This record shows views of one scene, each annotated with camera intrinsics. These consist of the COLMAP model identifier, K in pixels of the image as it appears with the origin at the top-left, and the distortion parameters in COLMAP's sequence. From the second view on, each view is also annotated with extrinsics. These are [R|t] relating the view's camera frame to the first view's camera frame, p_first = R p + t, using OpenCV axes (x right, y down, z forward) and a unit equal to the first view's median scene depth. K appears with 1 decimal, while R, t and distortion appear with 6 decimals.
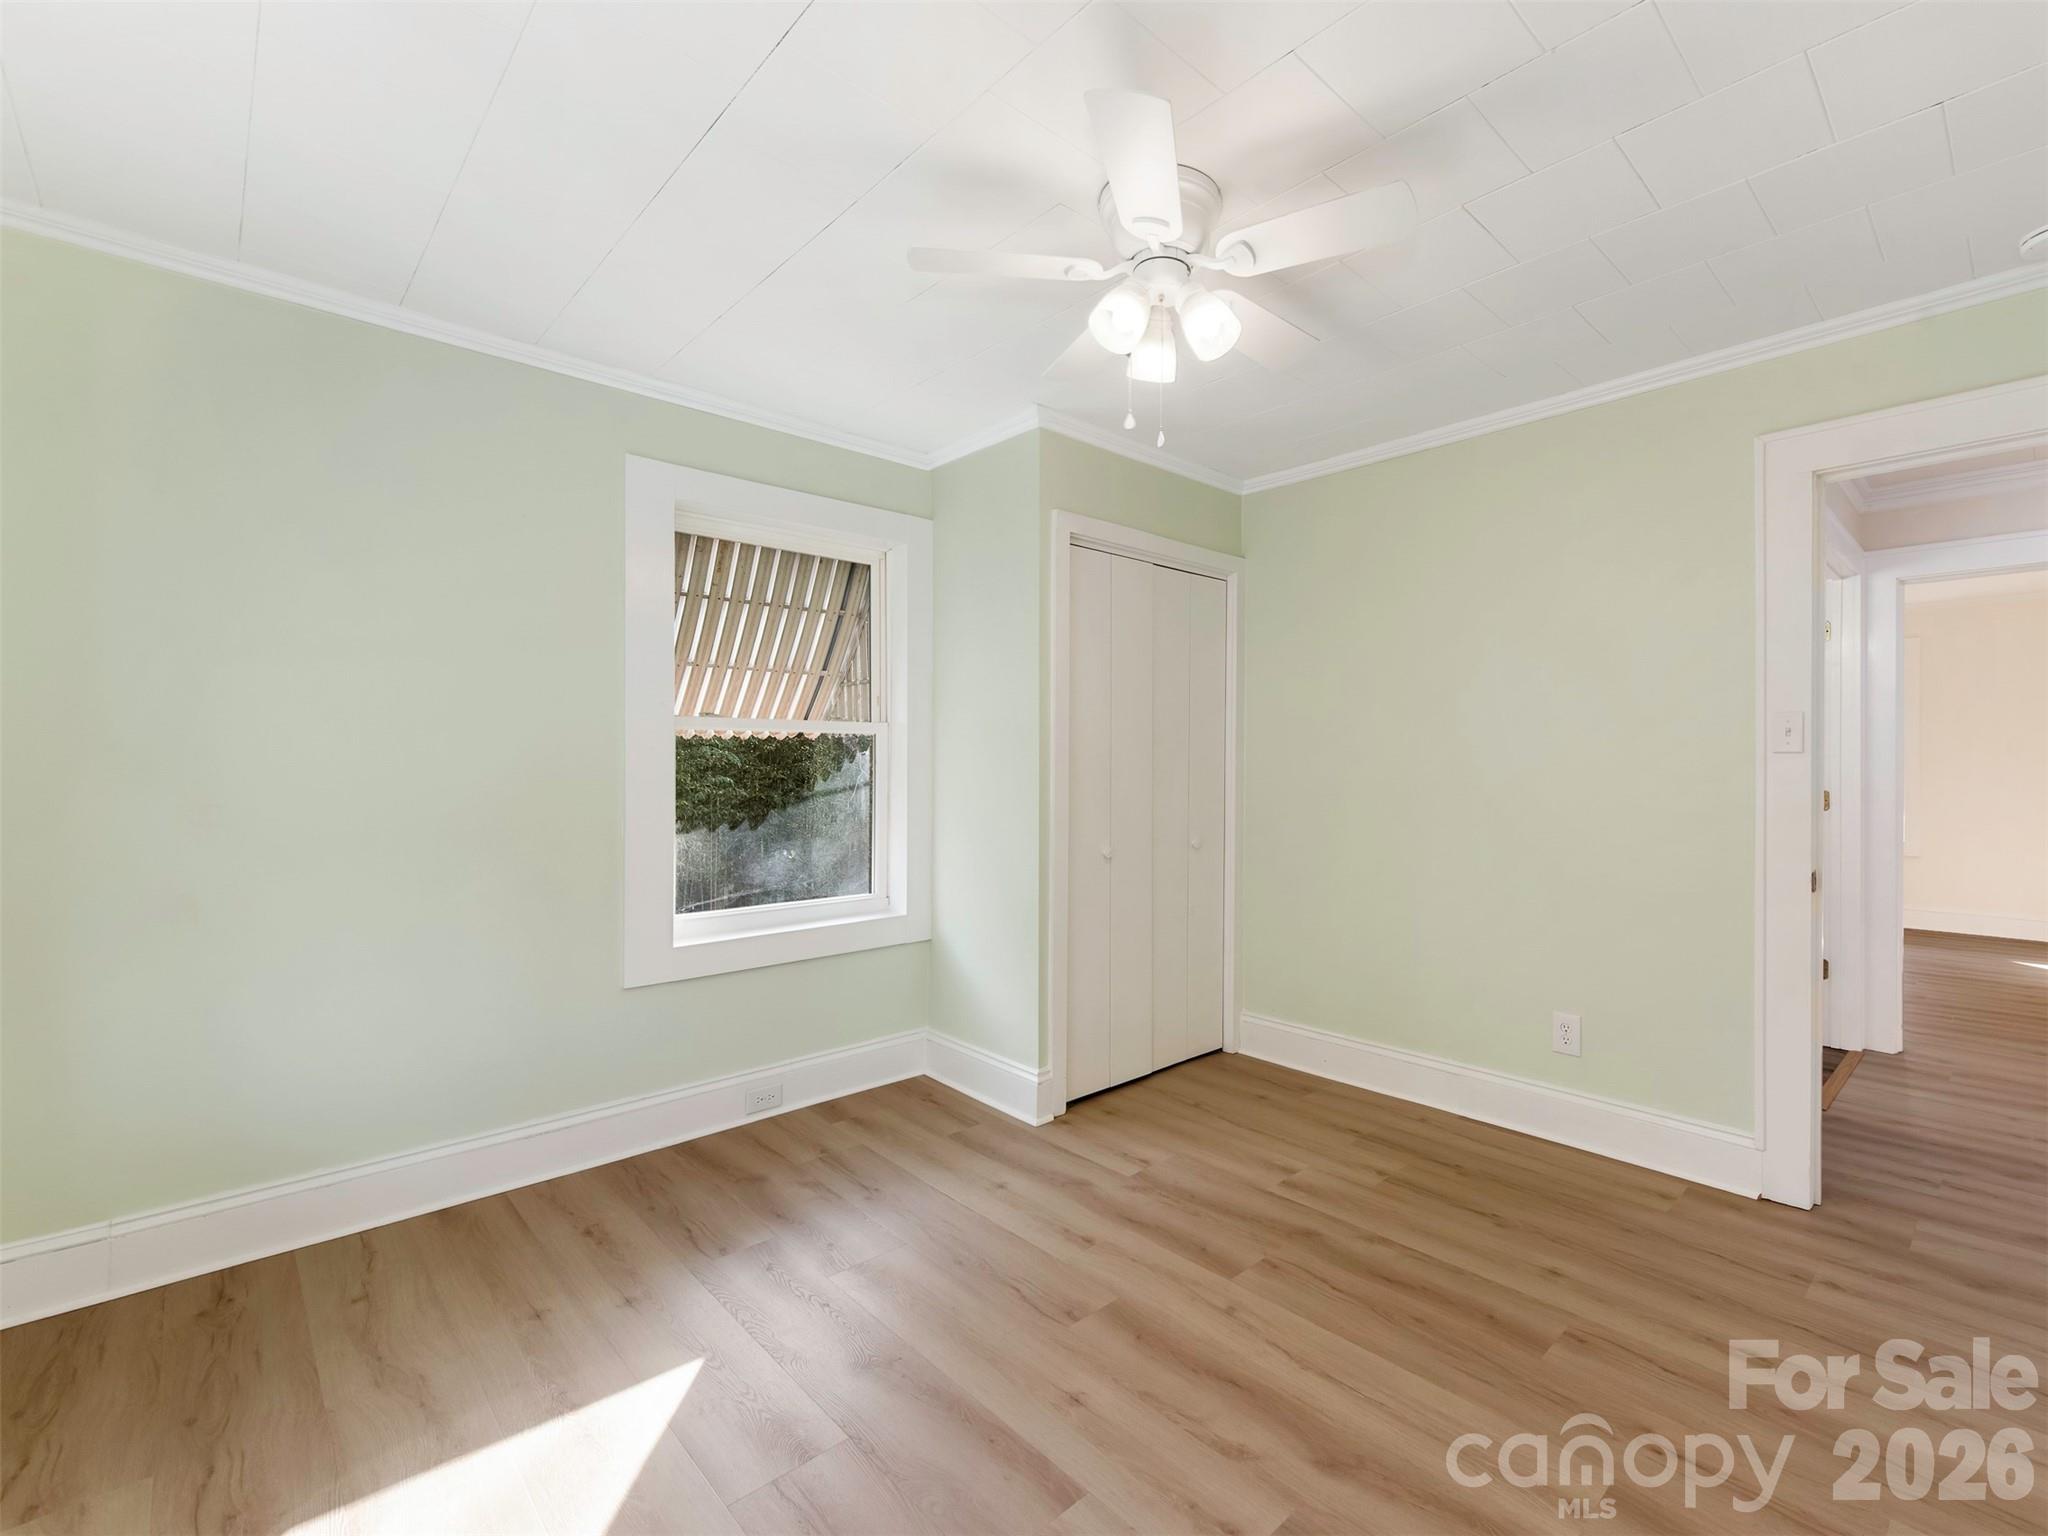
lens RADIAL K [[916.9, 0, 1045.7], [0, 916.9, 764.3], [0, 0, 1]] dist [0.000700, -0.000299]
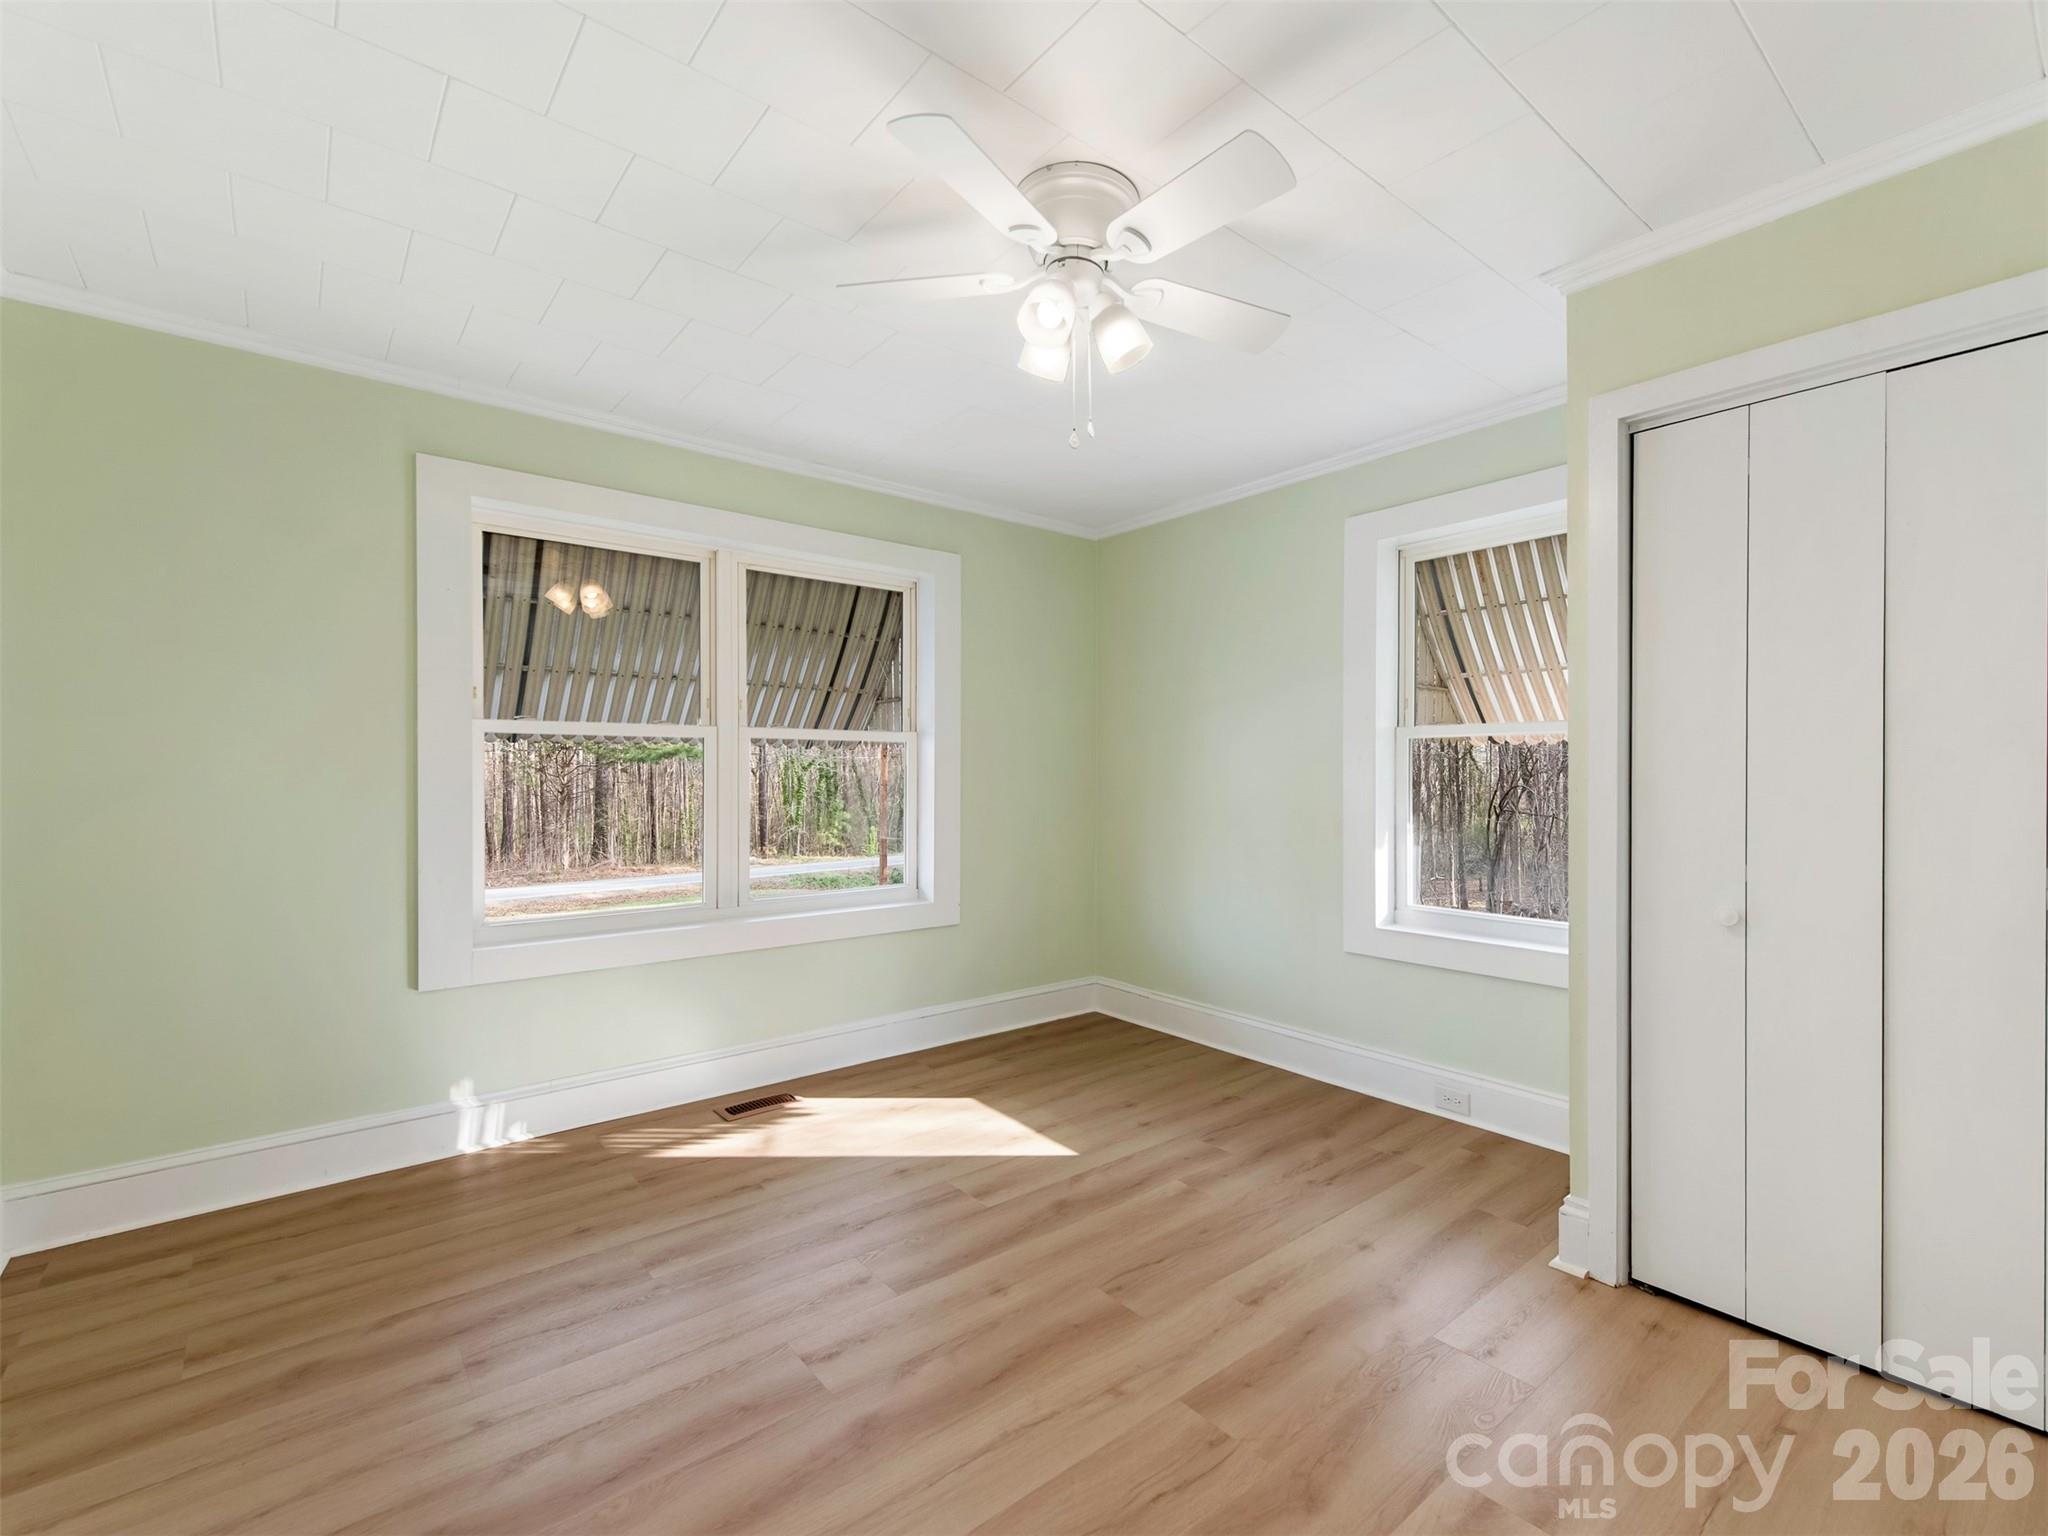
lens RADIAL K [[916.9, 0, 1045.7], [0, 916.9, 764.3], [0, 0, 1]] dist [0.000700, -0.000299]
pose [[-0.054415, -0.001848, -0.998517, 0.944937], [0.000686, 0.999998, -0.001888, 0.031408], [0.998518, -0.000788, -0.054414, 0.904353]]
